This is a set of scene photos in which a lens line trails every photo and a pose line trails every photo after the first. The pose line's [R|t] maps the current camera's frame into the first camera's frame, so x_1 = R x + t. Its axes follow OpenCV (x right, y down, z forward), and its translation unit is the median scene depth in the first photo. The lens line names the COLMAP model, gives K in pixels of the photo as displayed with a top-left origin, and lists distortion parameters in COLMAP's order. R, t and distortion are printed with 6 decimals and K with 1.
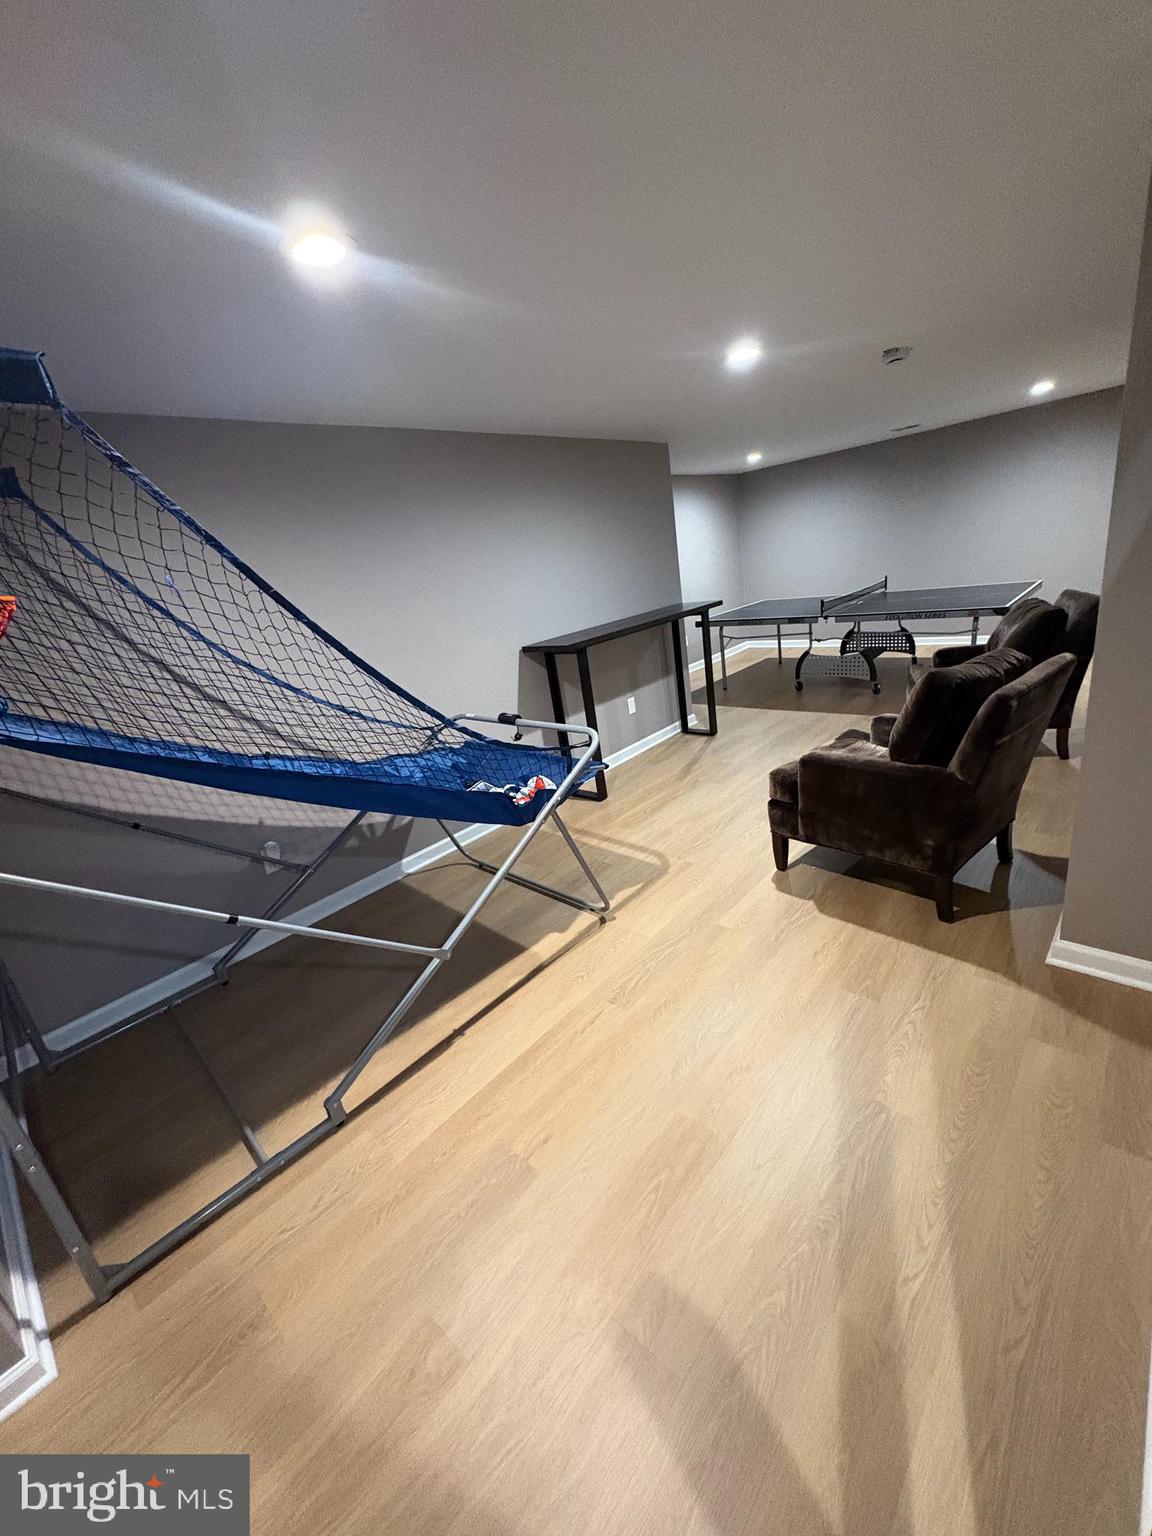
lens RADIAL K [[615.2, 0, 576.0], [0, 615.2, 768.0], [0, 0, 1]] dist [0.012046, 0.000009]
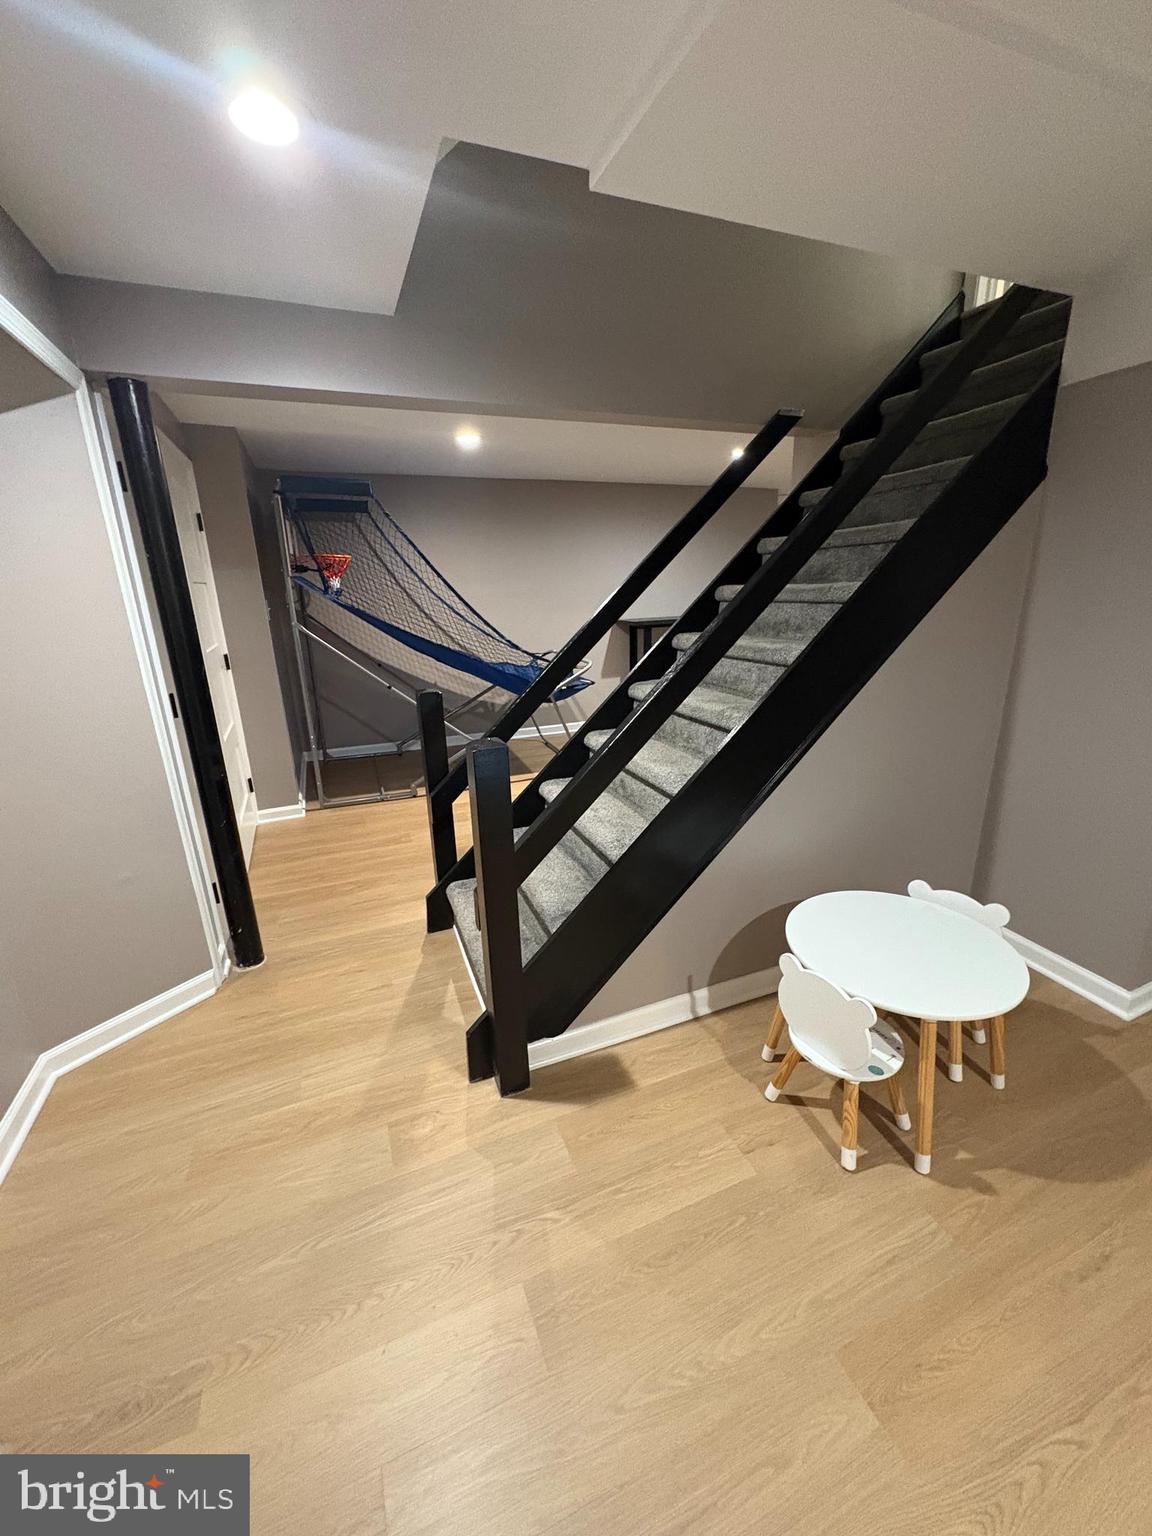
lens RADIAL K [[615.2, 0, 576.0], [0, 615.2, 768.0], [0, 0, 1]] dist [0.012046, 0.000009]
pose [[0.900411, 0.243084, -0.360791, 0.734004], [-0.236622, 0.969575, 0.062725, 0.140592], [0.365061, 0.028892, 0.930535, -0.700692]]
